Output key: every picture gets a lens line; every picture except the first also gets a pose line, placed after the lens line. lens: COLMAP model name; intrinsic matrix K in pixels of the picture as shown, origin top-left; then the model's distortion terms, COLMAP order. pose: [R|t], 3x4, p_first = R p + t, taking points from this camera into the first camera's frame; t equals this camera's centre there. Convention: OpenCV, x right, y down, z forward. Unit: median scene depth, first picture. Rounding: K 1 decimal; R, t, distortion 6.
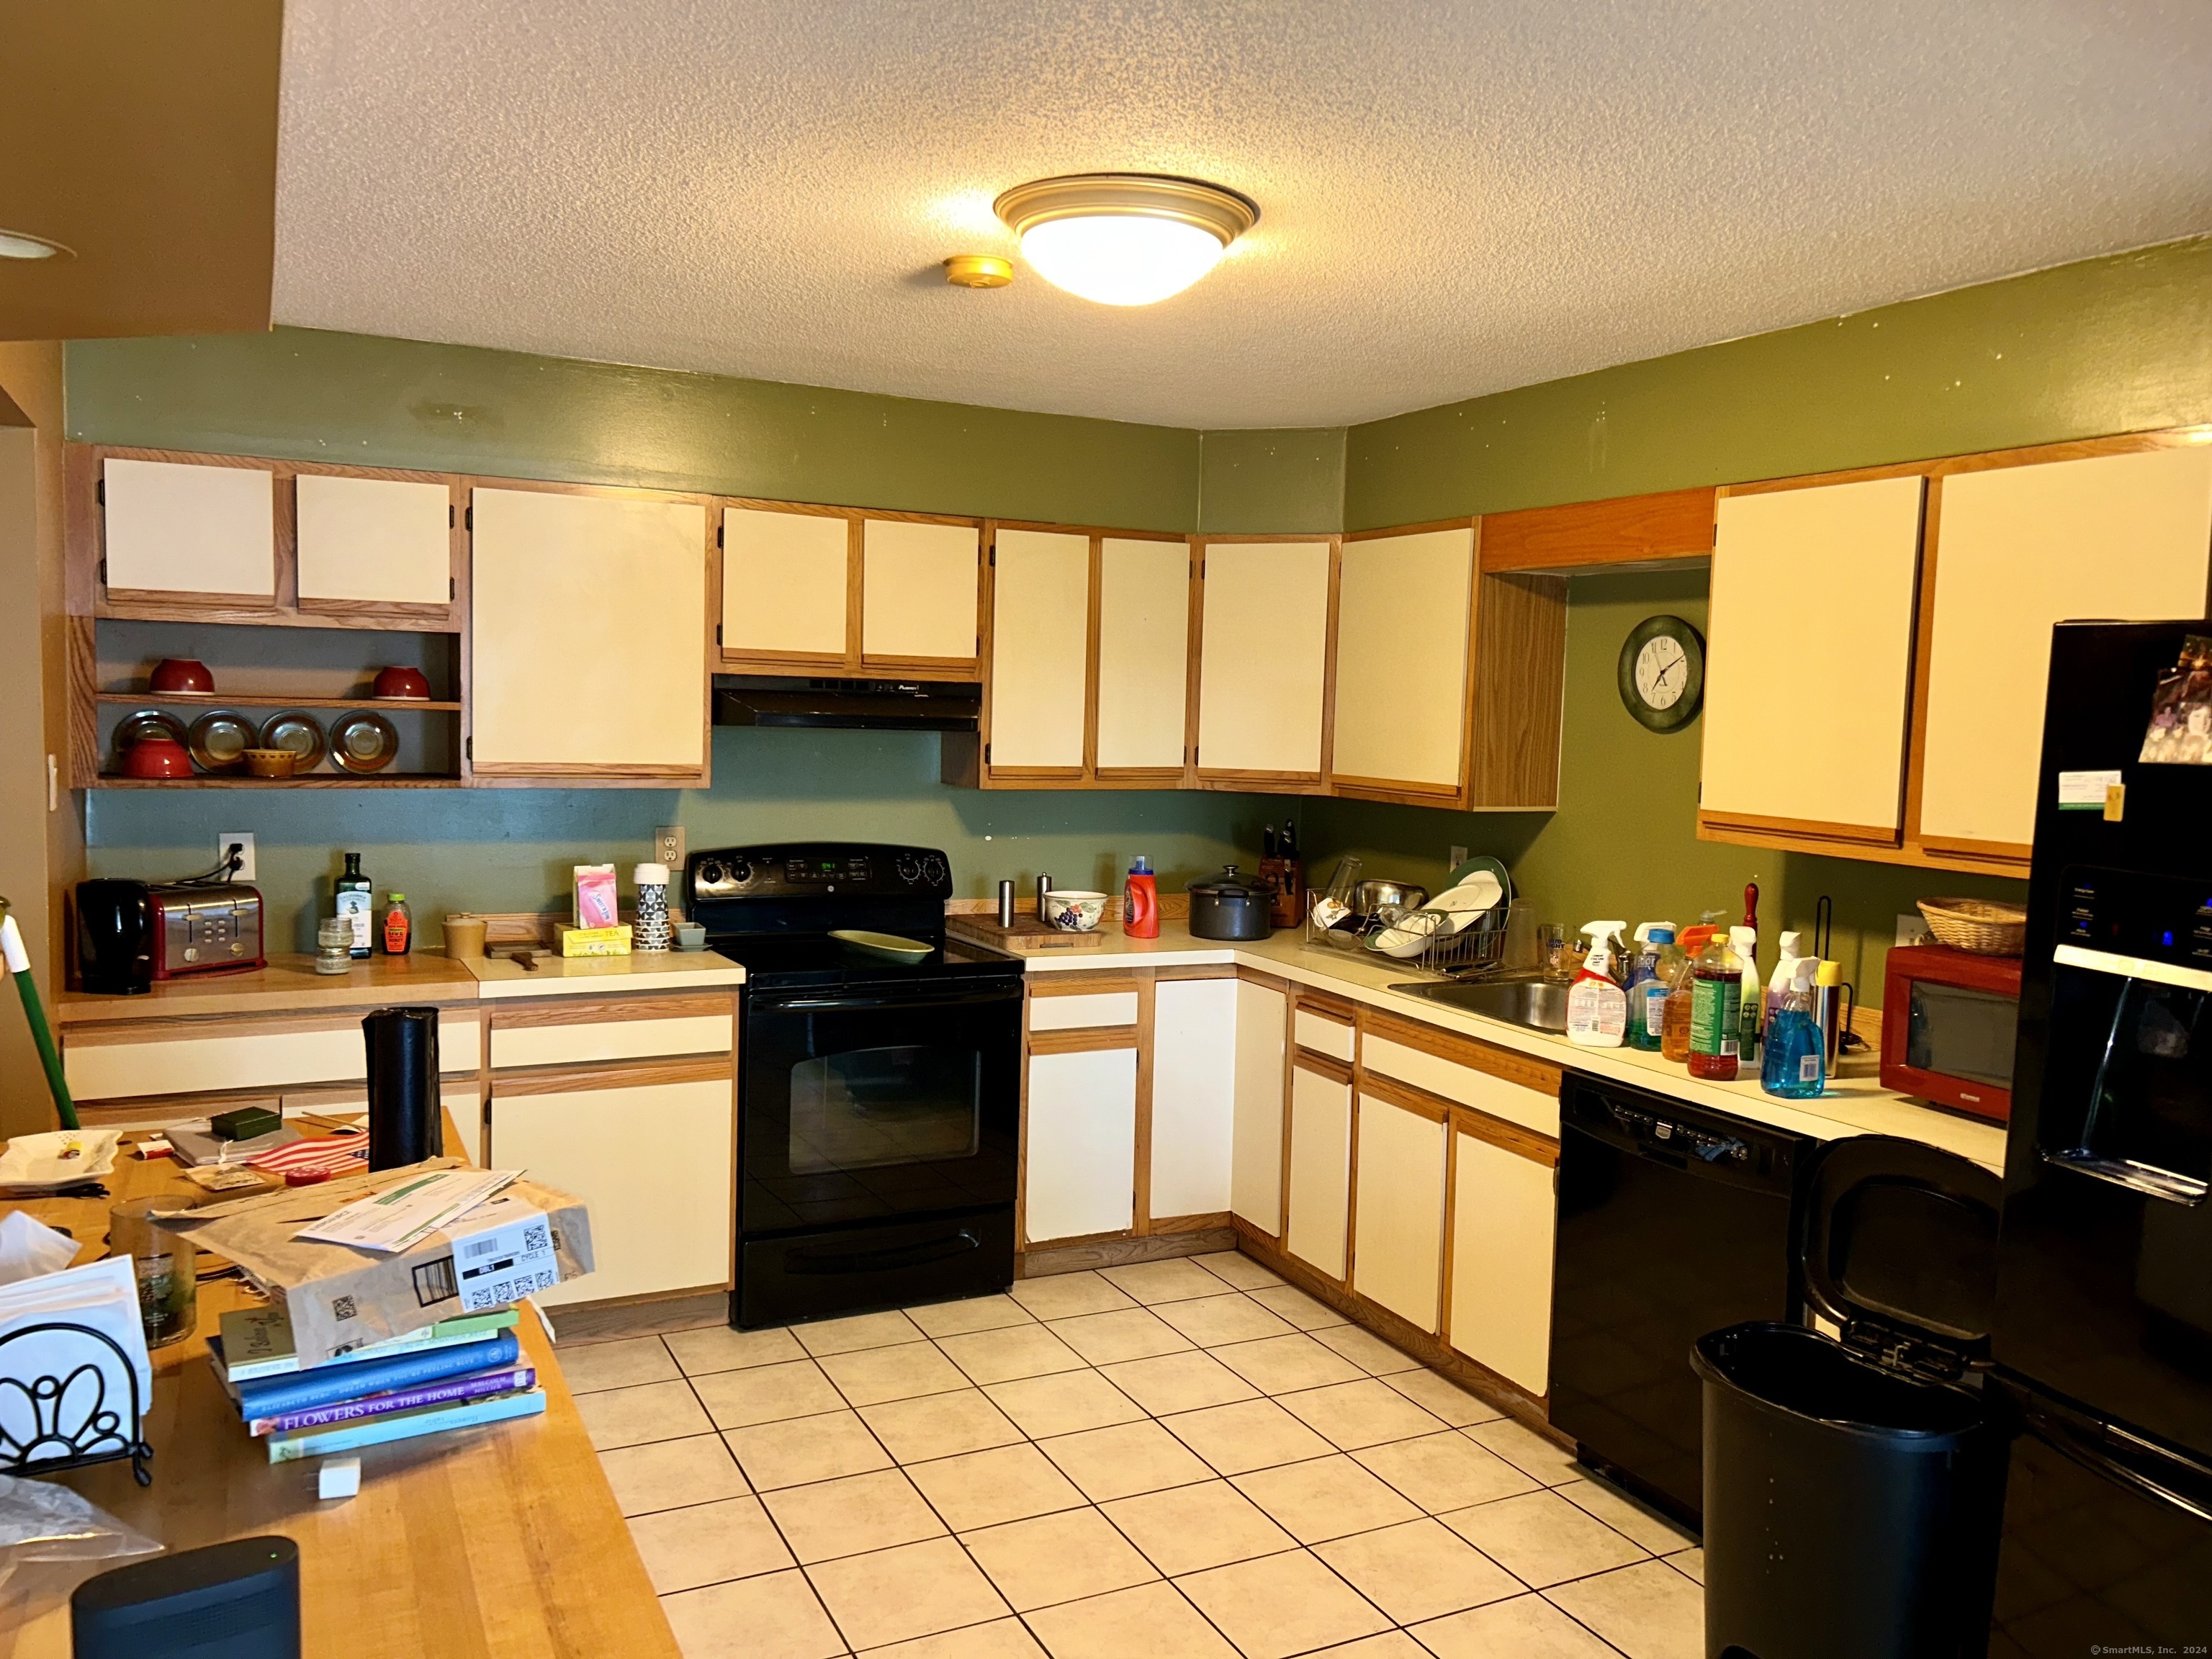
lens RADIAL K [[1650.2, 0, 1106.3], [0, 1650.2, 829.4], [0, 0, 1]] dist [0.067720, 0.005967]
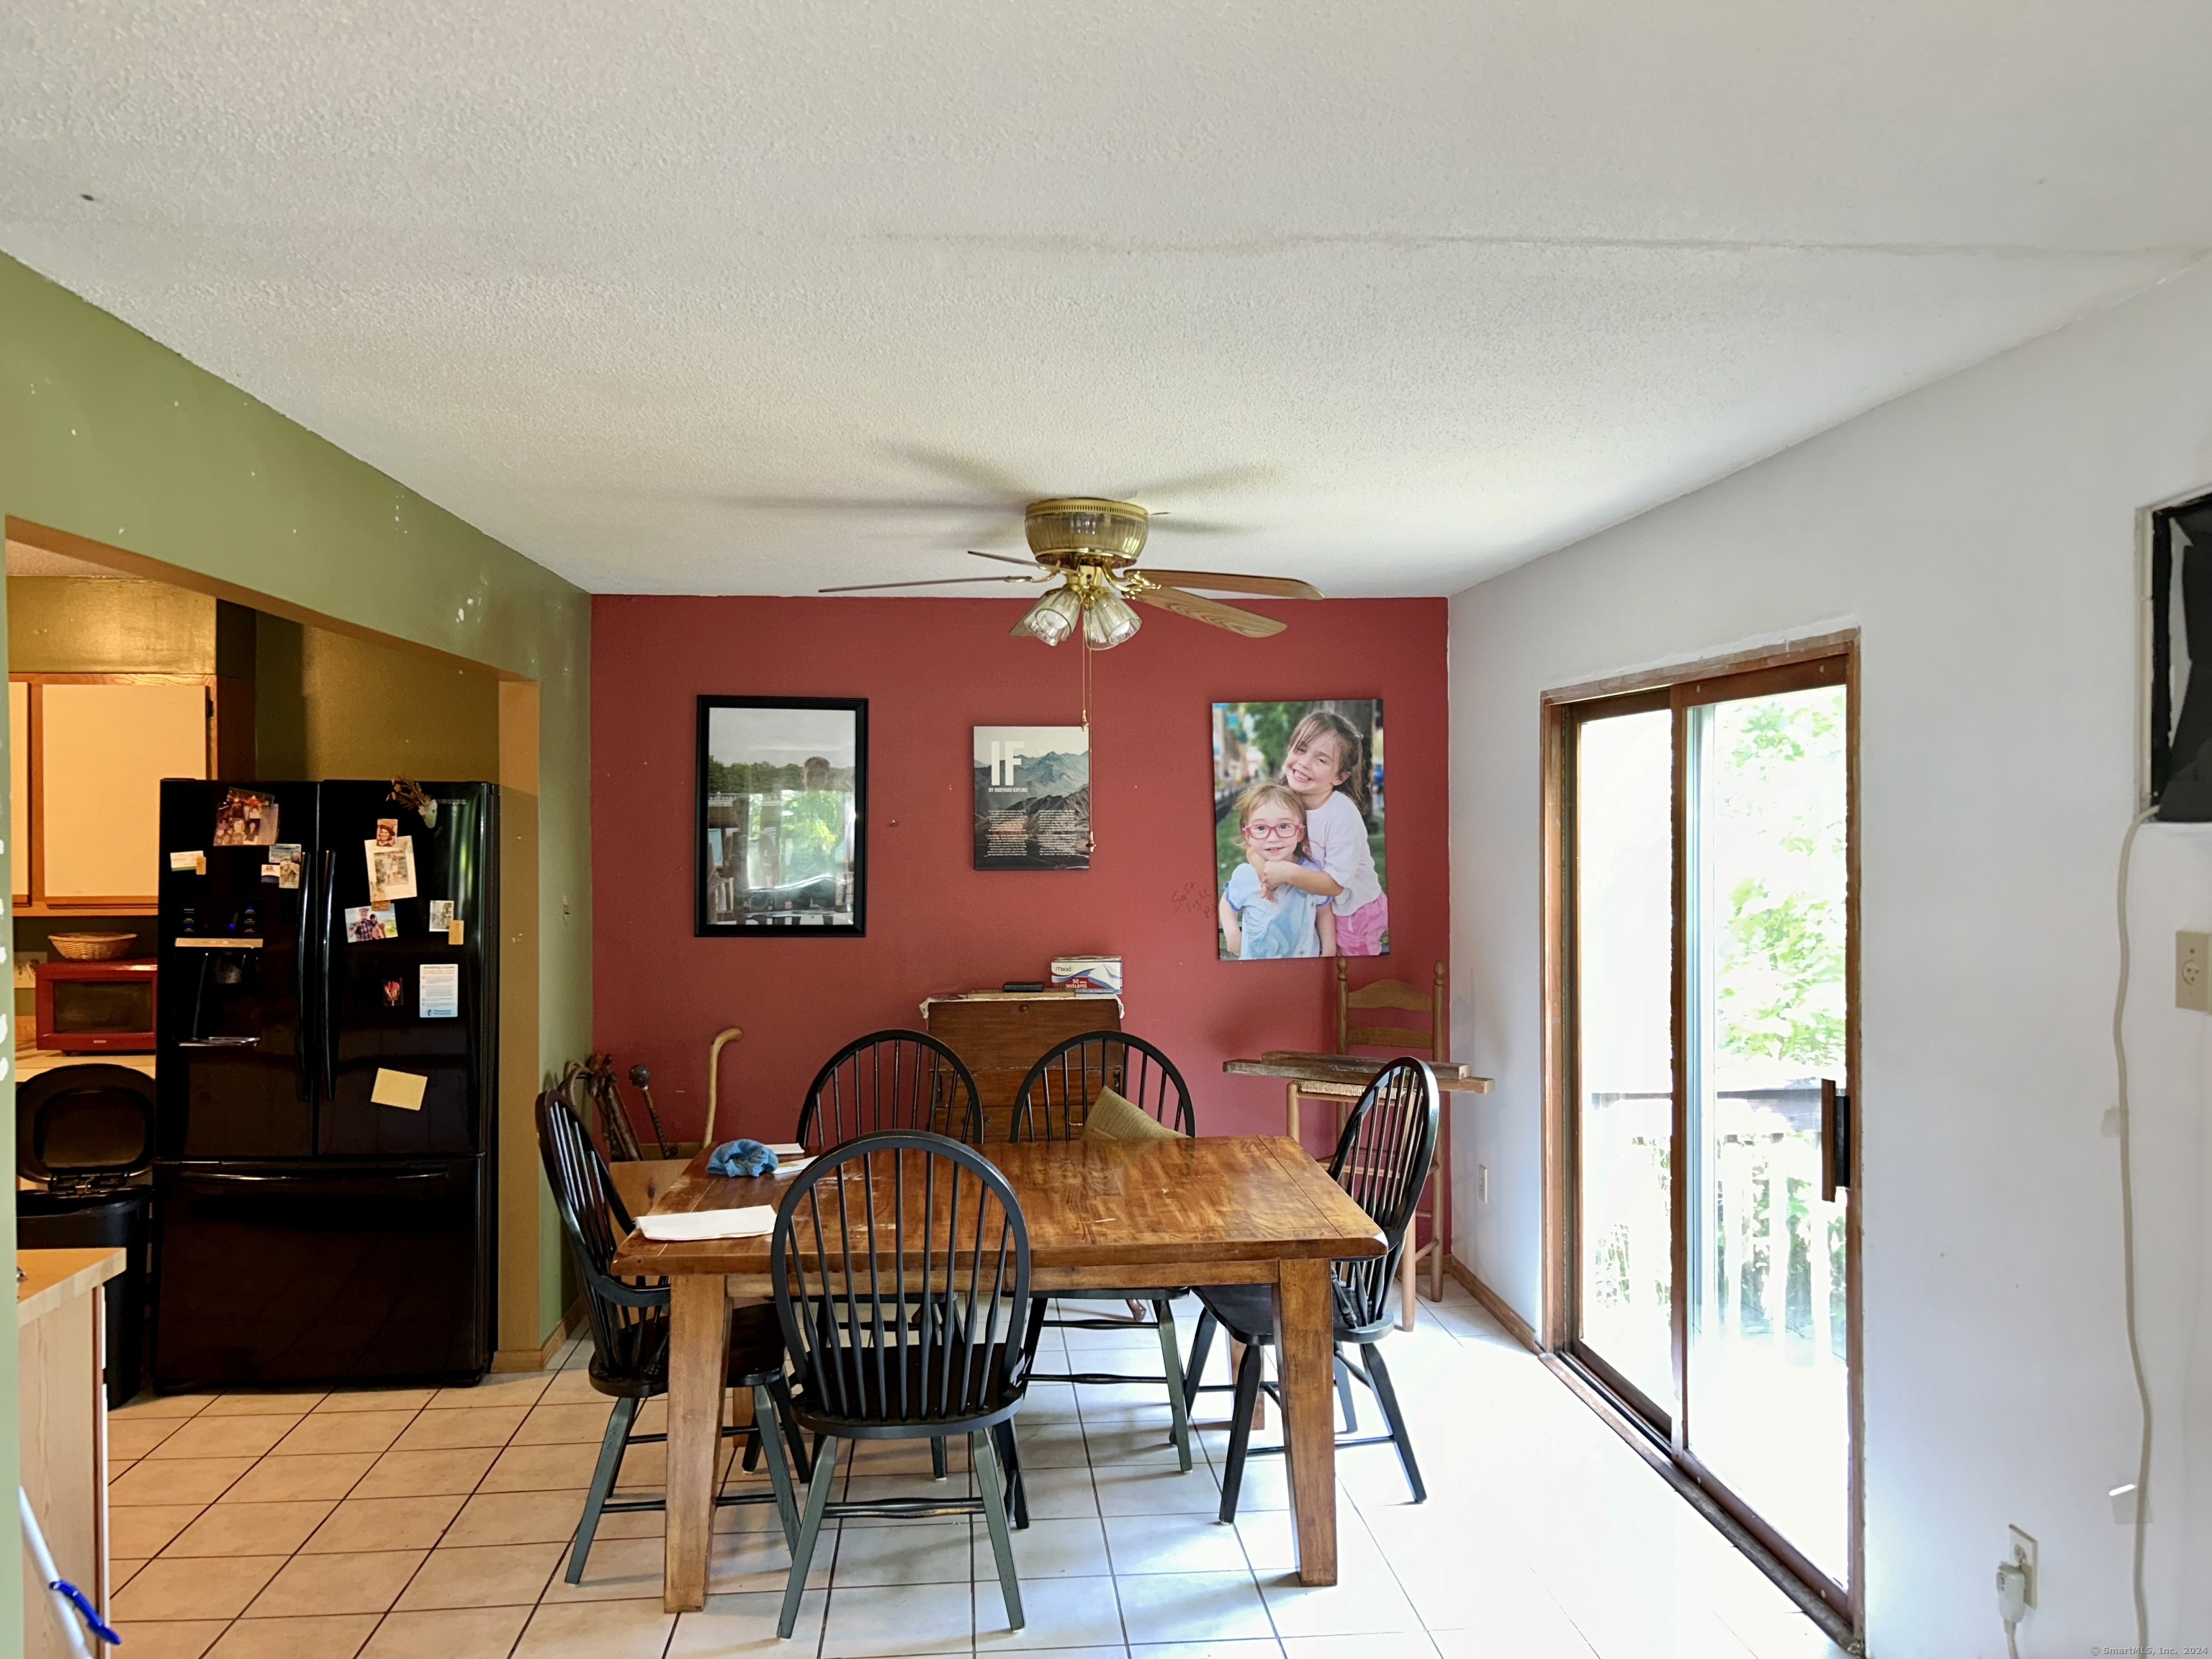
lens RADIAL K [[1650.2, 0, 1106.8], [0, 1650.2, 821.6], [0, 0, 1]] dist [0.067720, 0.005967]
pose [[0.374959, -0.032460, 0.926473, -0.882050], [0.085717, 0.996320, 0.000216, 0.024555], [-0.923070, 0.079333, 0.376361, -0.796189]]
